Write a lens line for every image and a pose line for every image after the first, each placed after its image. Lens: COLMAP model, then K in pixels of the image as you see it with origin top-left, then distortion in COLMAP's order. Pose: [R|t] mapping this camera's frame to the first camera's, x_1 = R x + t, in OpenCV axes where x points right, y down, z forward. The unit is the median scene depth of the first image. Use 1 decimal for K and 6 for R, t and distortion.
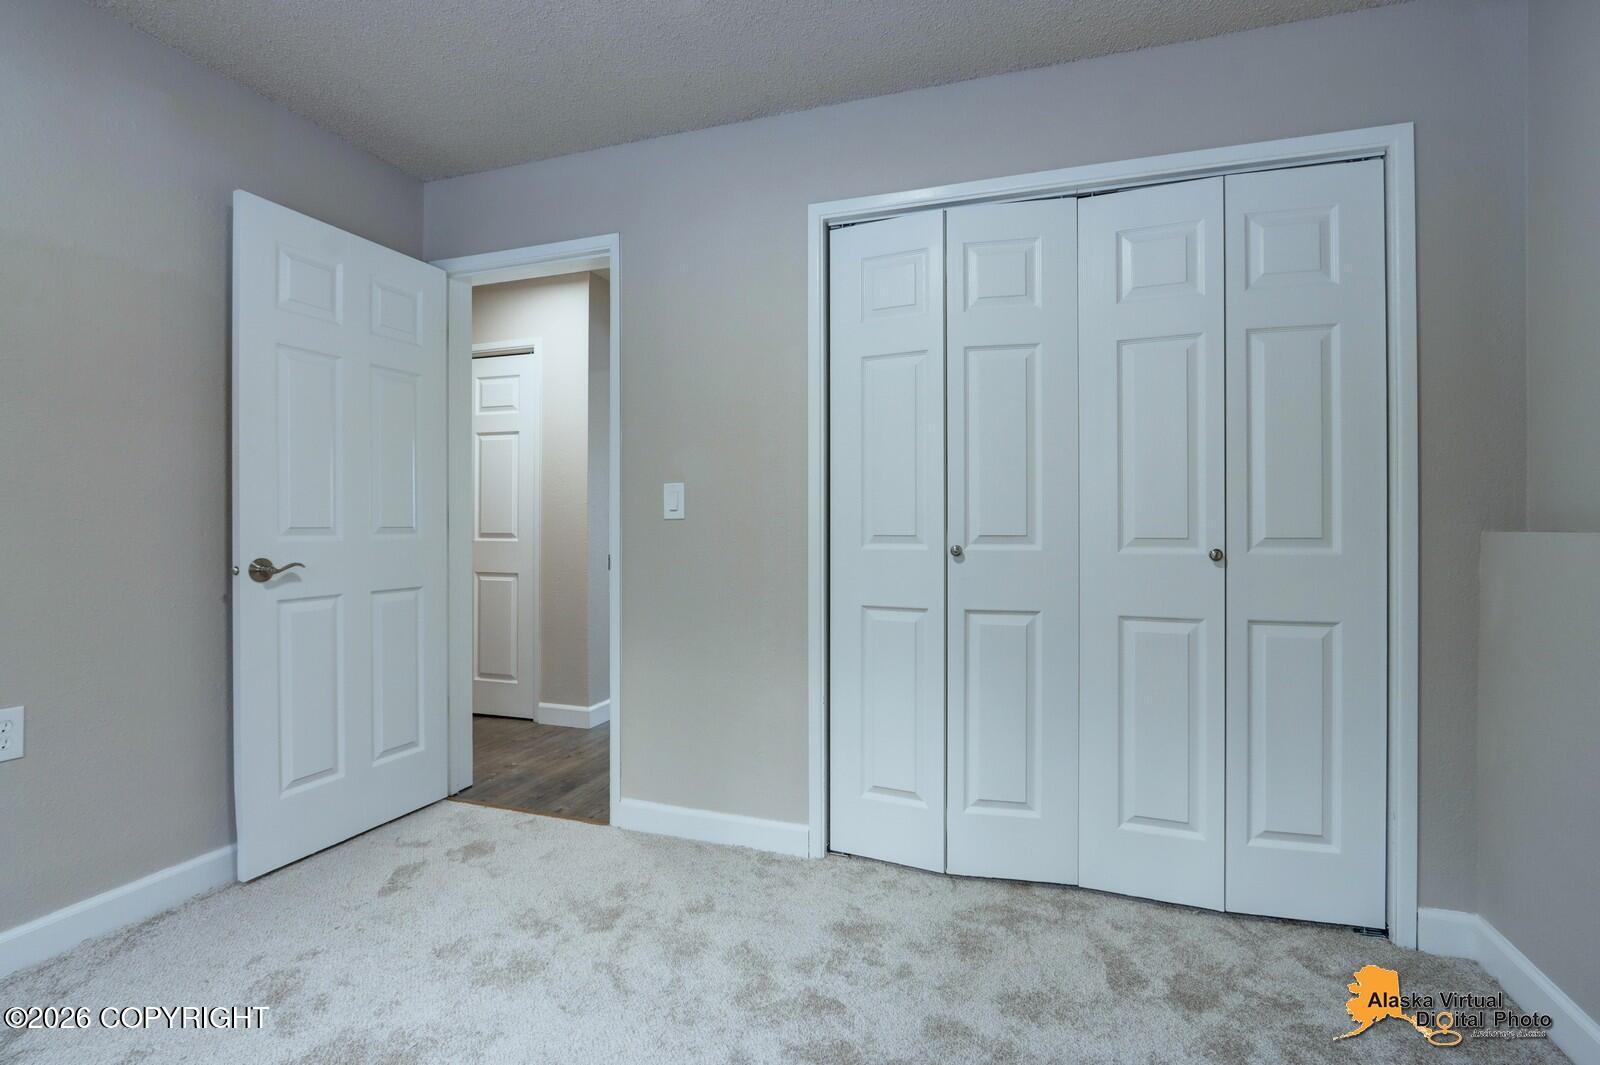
lens RADIAL K [[748.3, 0, 795.8], [0, 748.3, 516.6], [0, 0, 1]] dist [-0.016376, 0.001516]
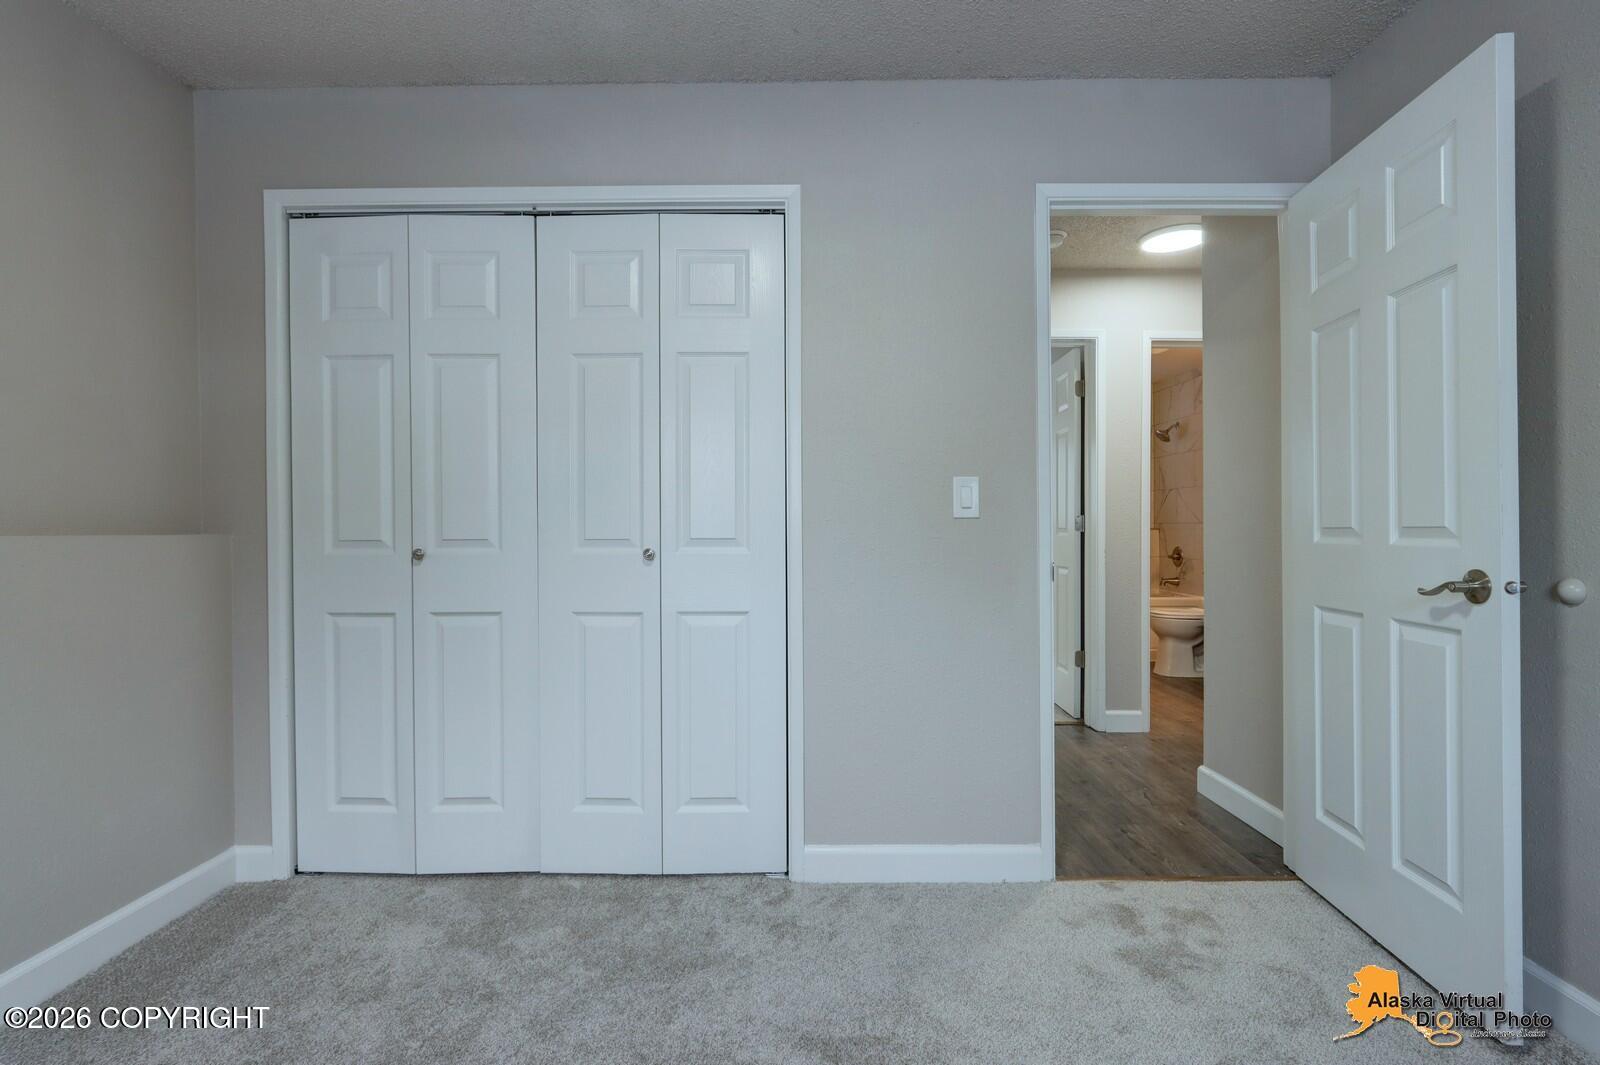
lens RADIAL K [[751.1, 0, 794.5], [0, 751.1, 527.1], [0, 0, 1]] dist [-0.012414, 0.000769]
pose [[0.945595, -0.006270, 0.325285, 0.340640], [0.004013, 0.999963, 0.007608, 0.002739], [-0.325321, -0.005889, 0.945585, -0.105244]]
